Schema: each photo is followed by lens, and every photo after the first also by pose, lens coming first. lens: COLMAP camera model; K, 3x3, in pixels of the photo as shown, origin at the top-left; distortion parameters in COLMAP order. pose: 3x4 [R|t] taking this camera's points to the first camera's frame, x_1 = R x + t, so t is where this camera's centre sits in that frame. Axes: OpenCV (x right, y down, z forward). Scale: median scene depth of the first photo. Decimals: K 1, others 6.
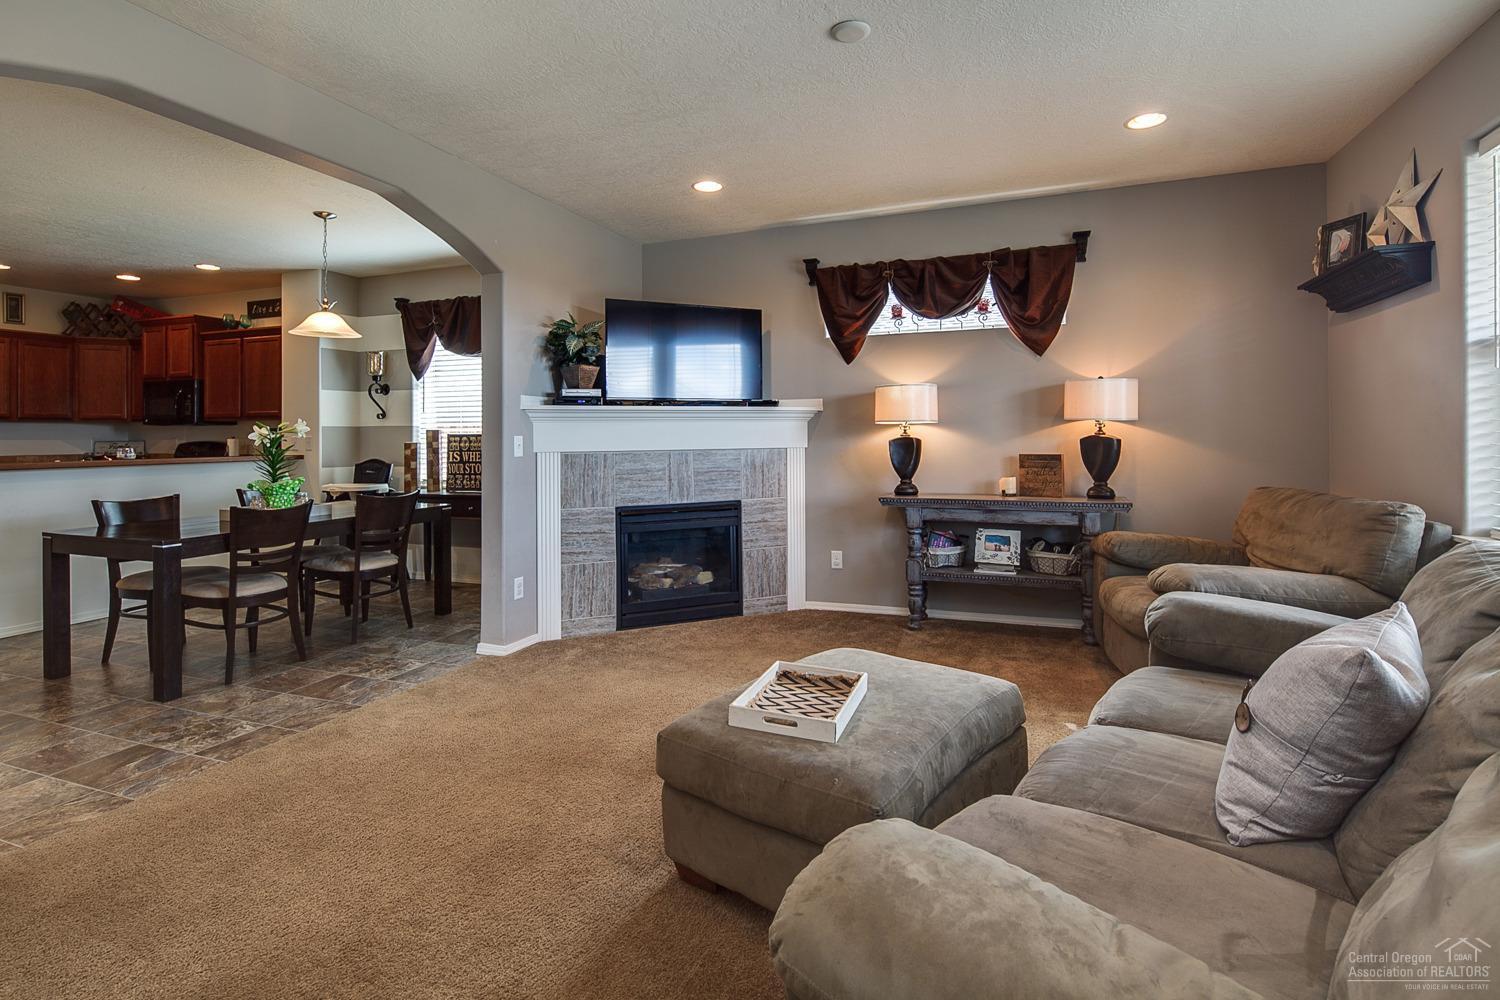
lens RADIAL K [[731.1, 0, 749.2], [0, 731.1, 431.4], [0, 0, 1]] dist [0.002262, -0.001486]
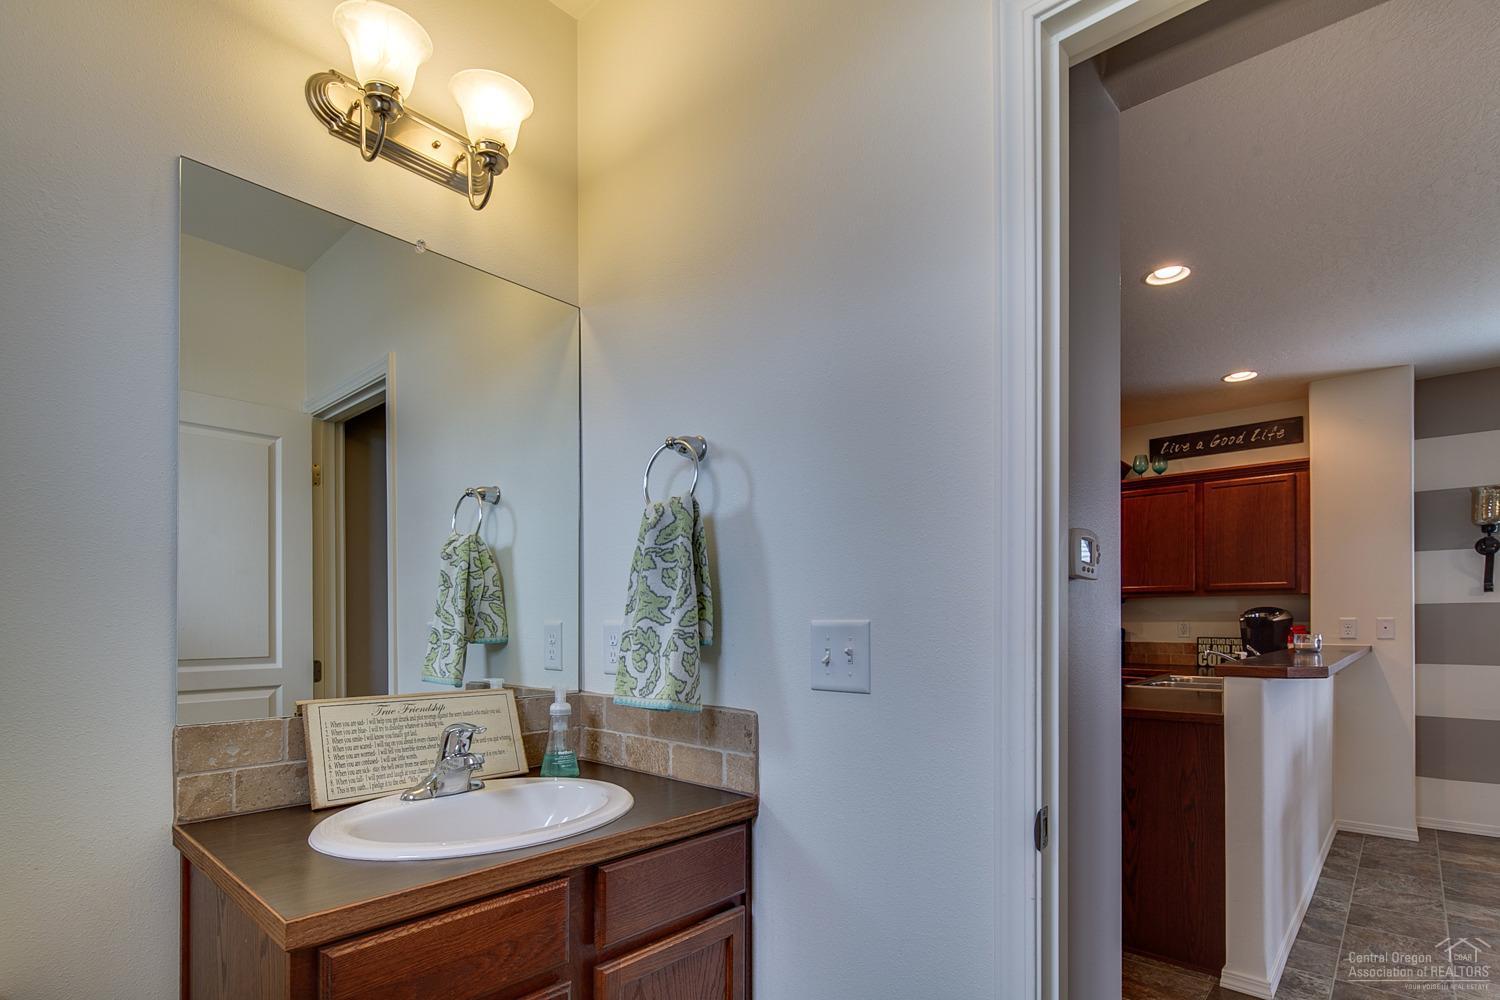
lens RADIAL K [[737.2, 0, 747.2], [0, 737.2, 621.9], [0, 0, 1]] dist [-0.001630, -0.000966]
pose [[0.932127, 0.006326, -0.362076, -1.142773], [-0.004480, 0.999972, 0.005938, 0.011035], [0.362104, -0.003913, 0.932130, 0.208348]]
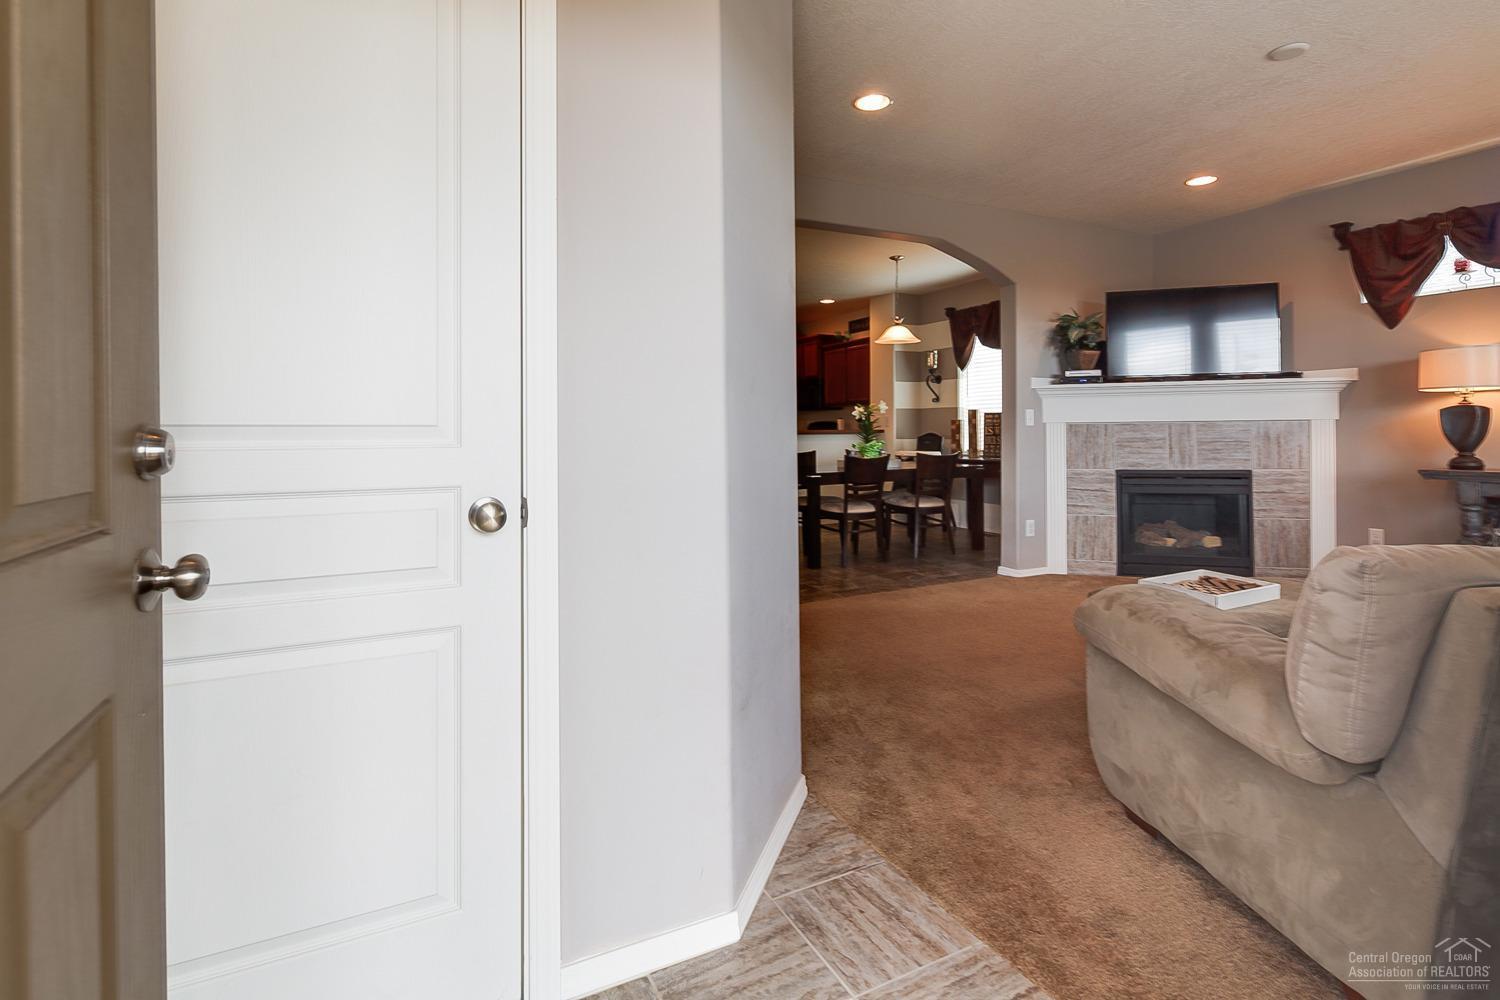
lens RADIAL K [[731.1, 0, 749.2], [0, 731.1, 431.4], [0, 0, 1]] dist [0.002262, -0.001486]
pose [[0.746561, 0.003290, -0.665309, 0.145069], [0.005413, 0.999925, 0.011019, 0.023766], [0.665295, -0.011828, 0.746487, -0.242017]]
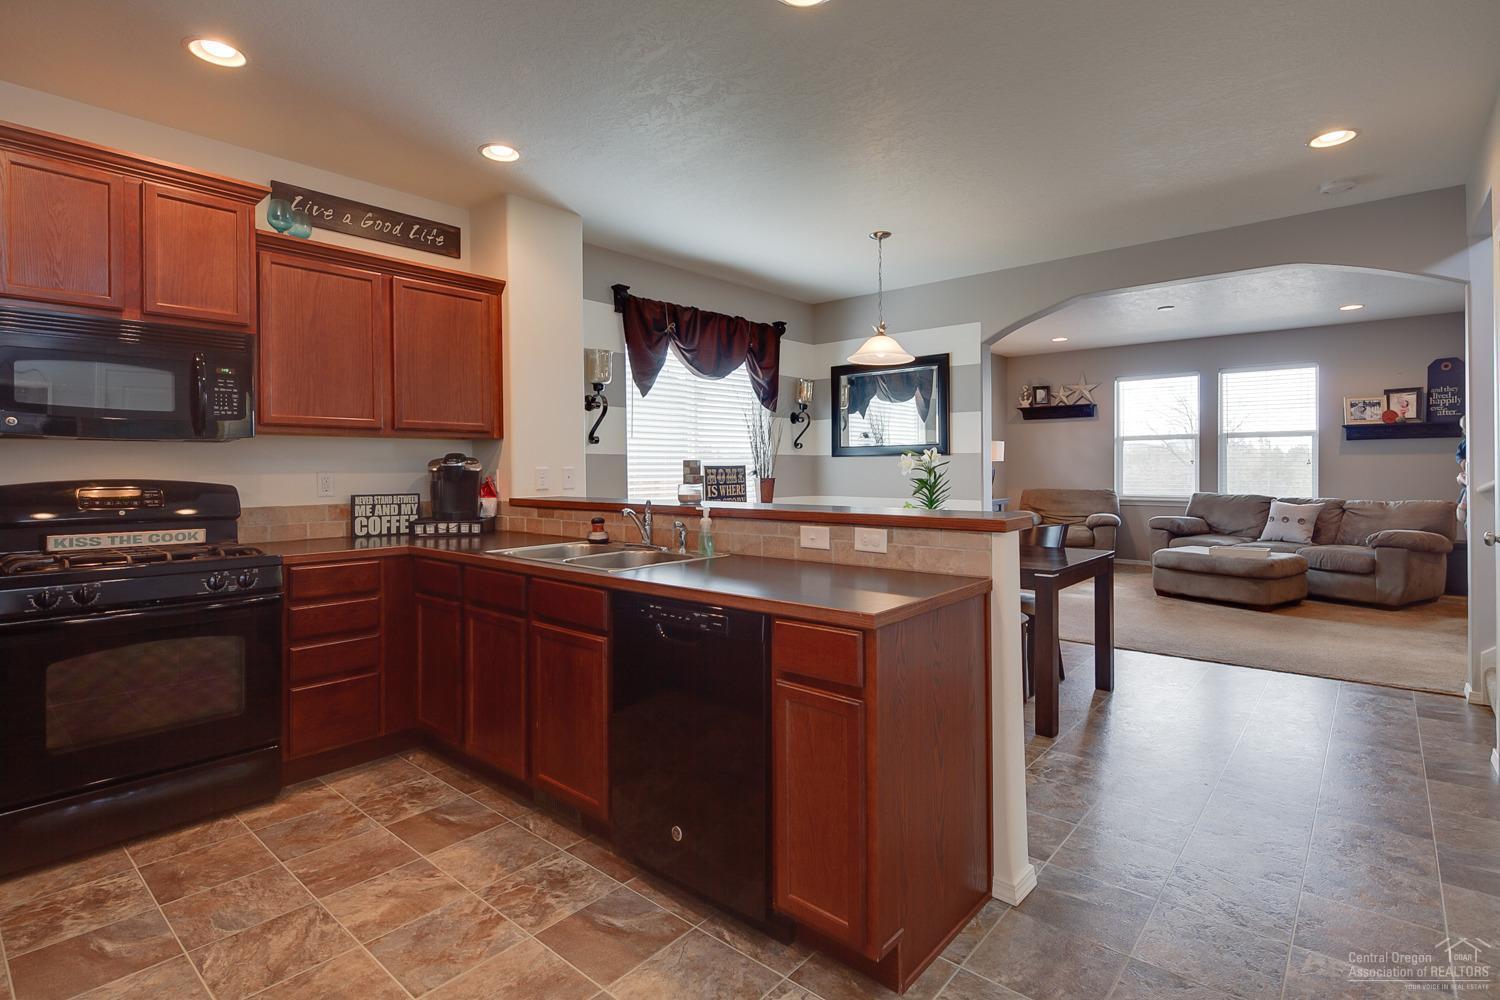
lens RADIAL K [[727.5, 0, 749.5], [0, 727.5, 468.9], [0, 0, 1]] dist [-0.000389, -0.001563]
pose [[0.340068, 0.004476, 0.940390, -1.461657], [0.002545, 0.999981, -0.005680, 0.015192], [-0.940398, 0.004325, 0.340050, 0.799628]]
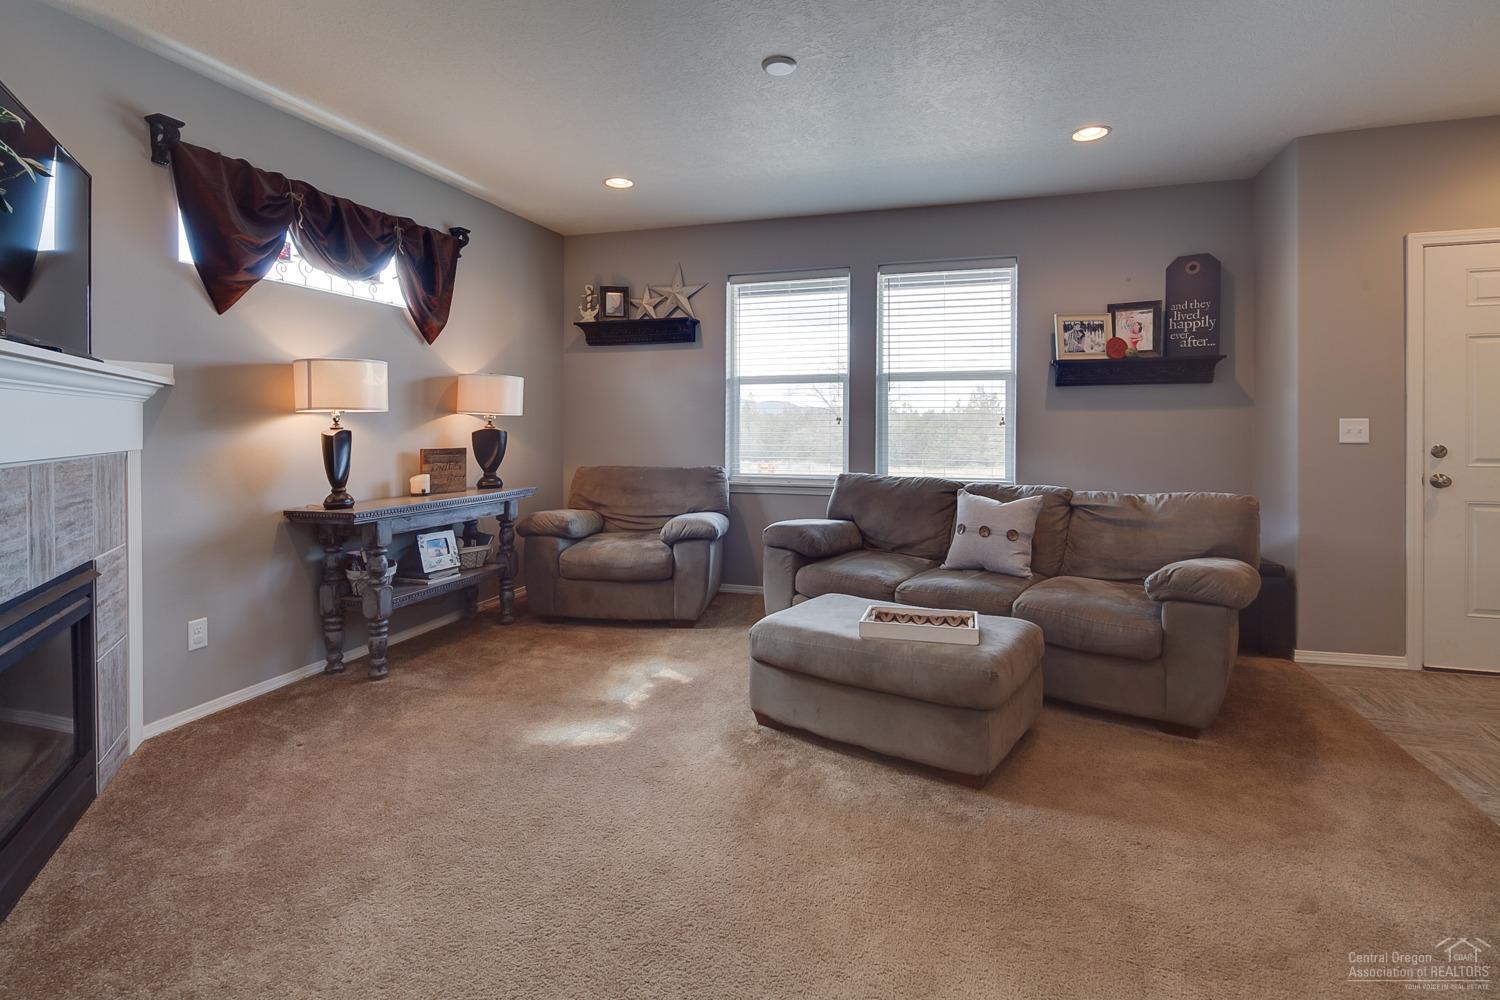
lens RADIAL K [[728.8, 0, 753.4], [0, 728.8, 429.4], [0, 0, 1]] dist [0.000982, -0.000937]
pose [[-0.062922, 0.004240, 0.998009, -0.516455], [-0.000341, 0.999991, -0.004270, 0.009232], [-0.998018, -0.000609, -0.062920, 0.587254]]
